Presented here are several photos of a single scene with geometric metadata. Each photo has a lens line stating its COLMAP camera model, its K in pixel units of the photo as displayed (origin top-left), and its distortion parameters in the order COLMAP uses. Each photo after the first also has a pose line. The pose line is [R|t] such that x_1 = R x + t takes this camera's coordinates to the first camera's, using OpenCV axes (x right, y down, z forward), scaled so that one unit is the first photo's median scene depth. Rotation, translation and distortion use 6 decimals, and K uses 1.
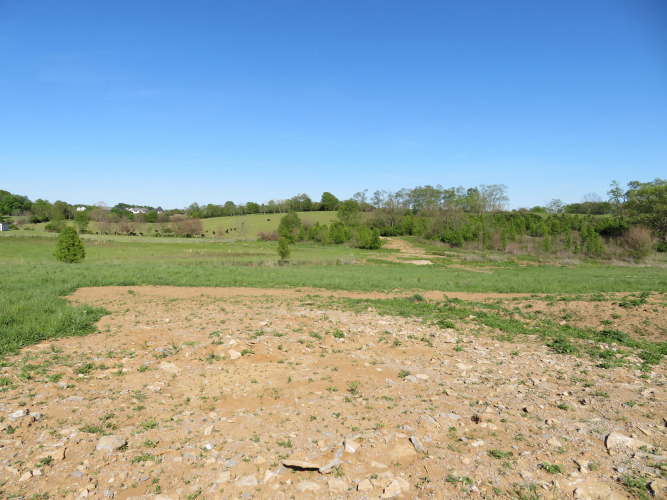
lens RADIAL K [[480.5, 0, 331.9], [0, 480.5, 249.3], [0, 0, 1]] dist [-0.003218, 0.003836]
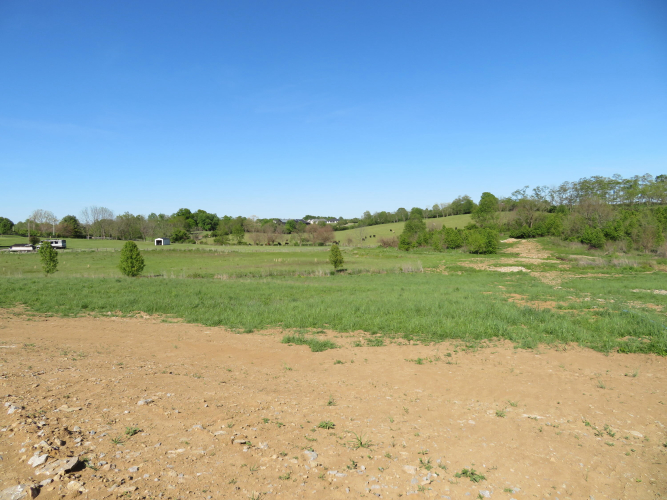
lens RADIAL K [[480.5, 0, 331.9], [0, 480.5, 249.3], [0, 0, 1]] dist [-0.003218, 0.003836]
pose [[0.925701, -0.025664, -0.377385, 0.079468], [0.021255, 0.999649, -0.015845, -0.000359], [0.377659, 0.006647, 0.925921, 0.038900]]
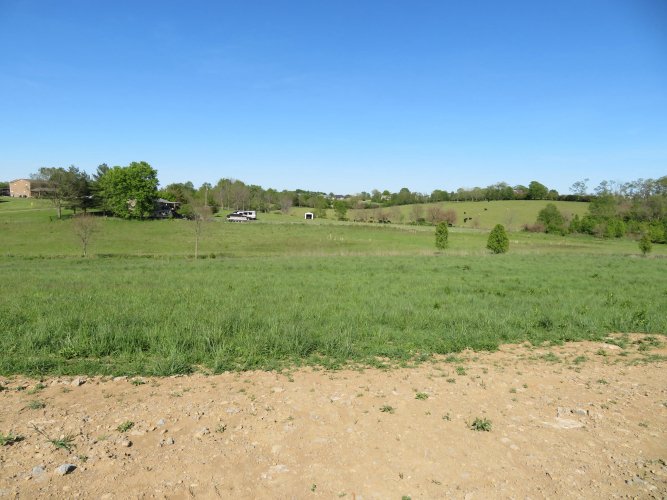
lens RADIAL K [[480.5, 0, 331.9], [0, 480.5, 249.3], [0, 0, 1]] dist [-0.003218, 0.003836]
pose [[0.956601, 0.035494, -0.289231, -0.157576], [-0.025938, 0.998986, 0.036805, -0.004211], [0.290244, -0.027706, 0.956552, -0.108491]]
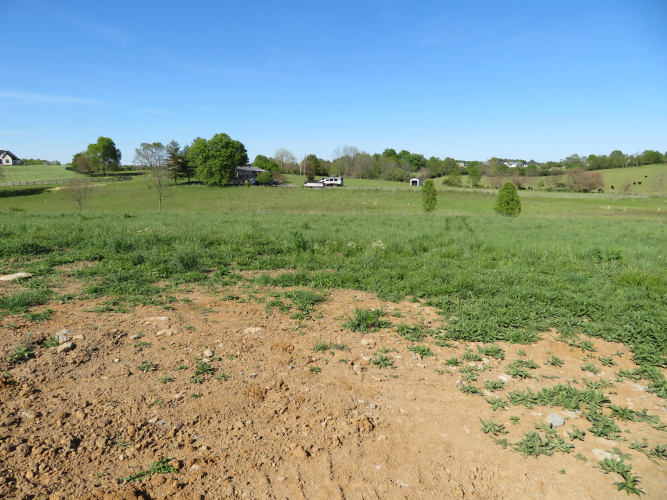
lens RADIAL K [[480.5, 0, 331.9], [0, 480.5, 249.3], [0, 0, 1]] dist [-0.003218, 0.003836]
pose [[0.749251, 0.086436, -0.656621, -0.032649], [-0.023254, 0.994269, 0.104349, -0.000454], [0.661877, -0.062914, 0.746967, -0.020082]]
